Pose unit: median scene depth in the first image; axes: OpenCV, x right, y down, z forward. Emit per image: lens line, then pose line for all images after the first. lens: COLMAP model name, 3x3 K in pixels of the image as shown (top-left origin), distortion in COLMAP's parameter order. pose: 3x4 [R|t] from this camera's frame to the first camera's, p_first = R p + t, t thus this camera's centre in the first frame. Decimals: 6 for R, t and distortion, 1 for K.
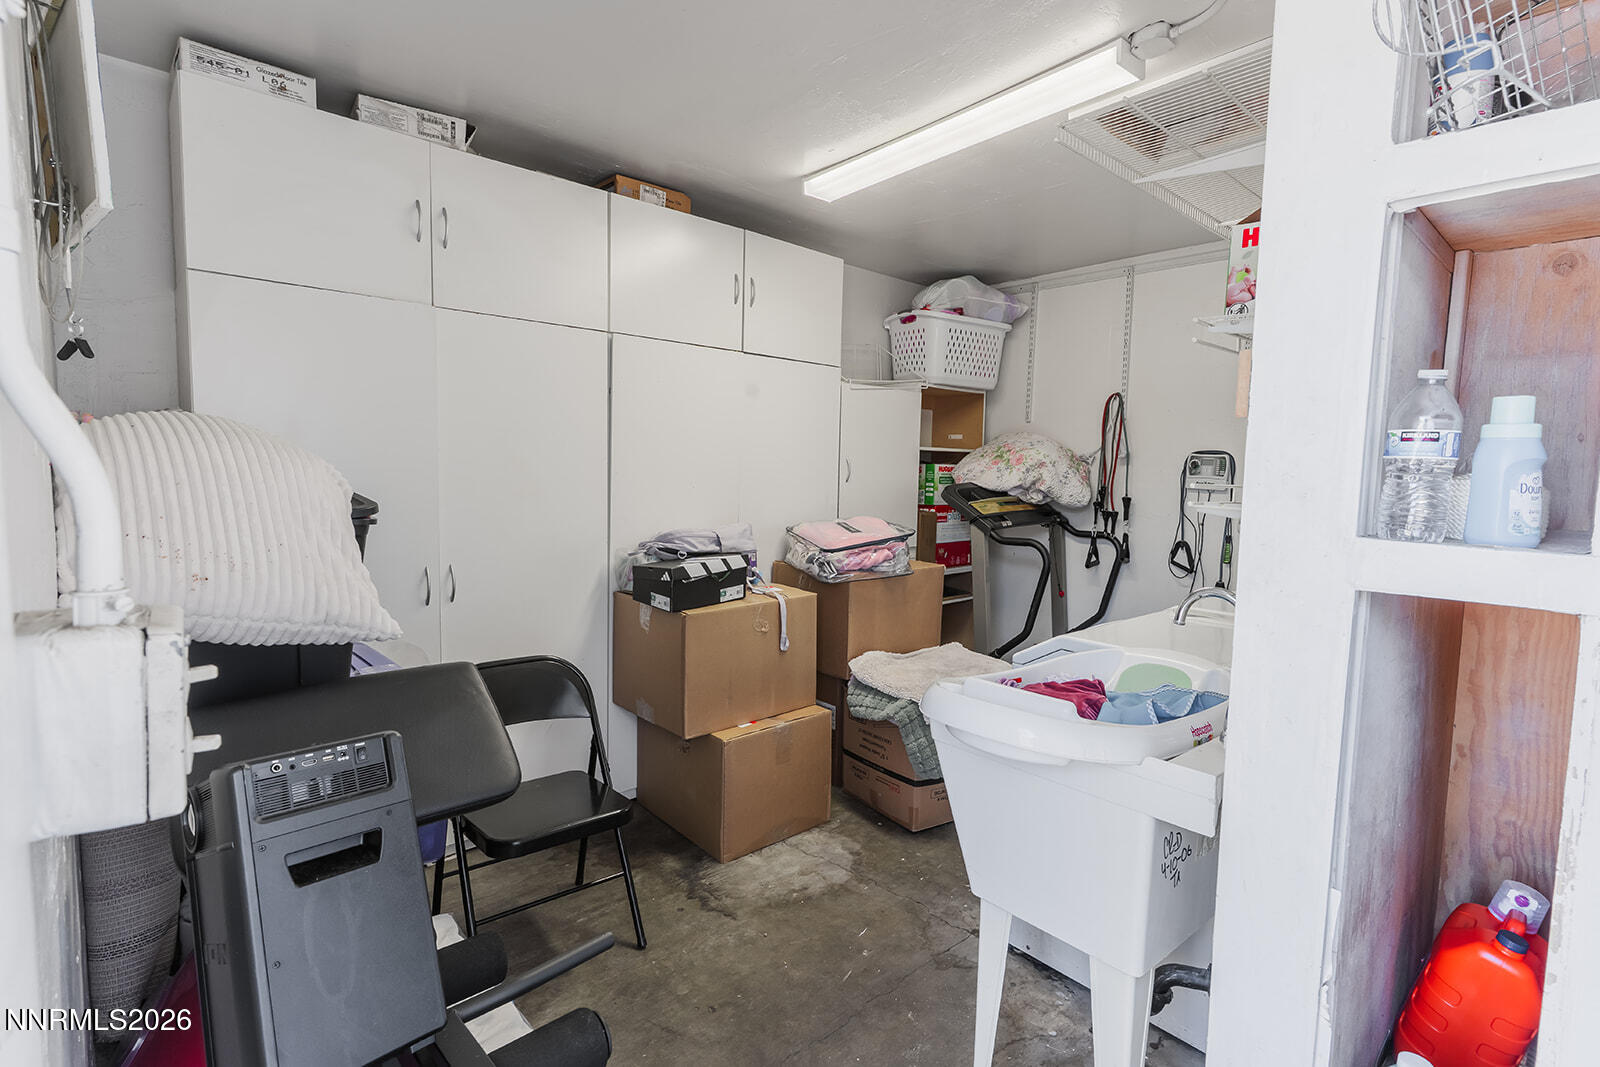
lens RADIAL K [[751.6, 0, 801.4], [0, 751.6, 530.4], [0, 0, 1]] dist [-0.003410, 0.000844]
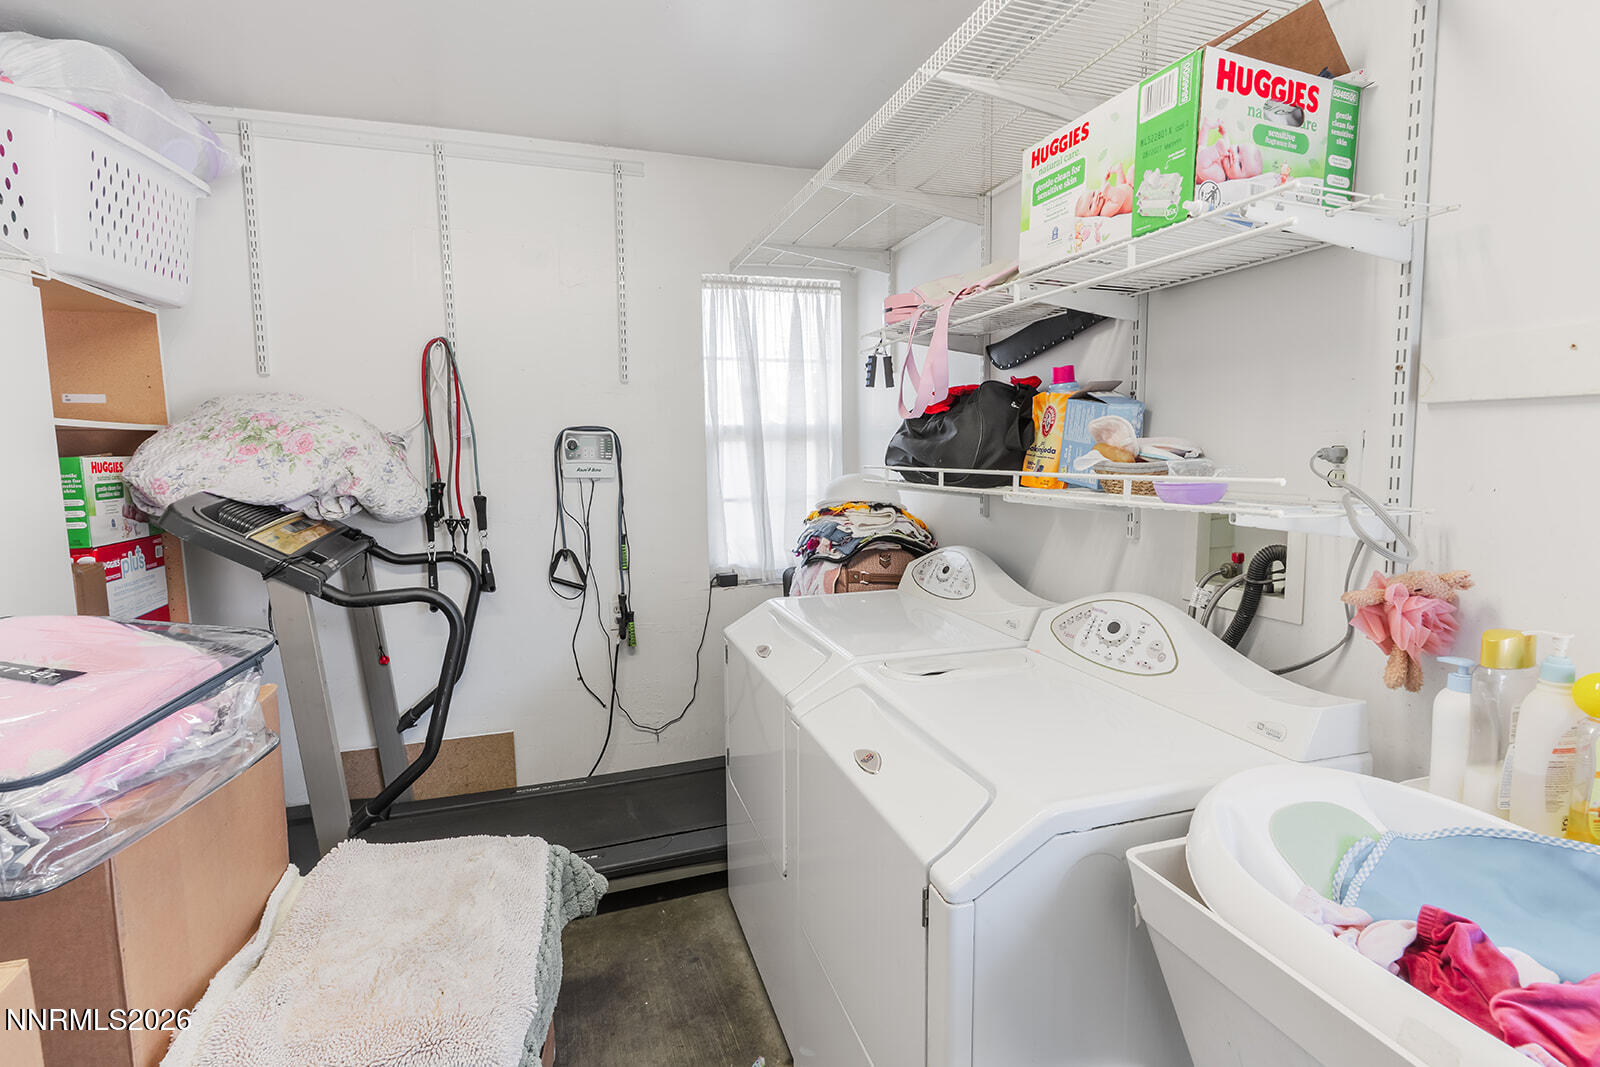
lens RADIAL K [[751.6, 0, 798.0], [0, 751.6, 530.9], [0, 0, 1]] dist [-0.003410, 0.000844]
pose [[0.405083, -0.124790, 0.905724, -0.063663], [0.098821, 0.990814, 0.092316, -0.046361], [-0.908924, 0.052109, 0.413694, 0.455407]]
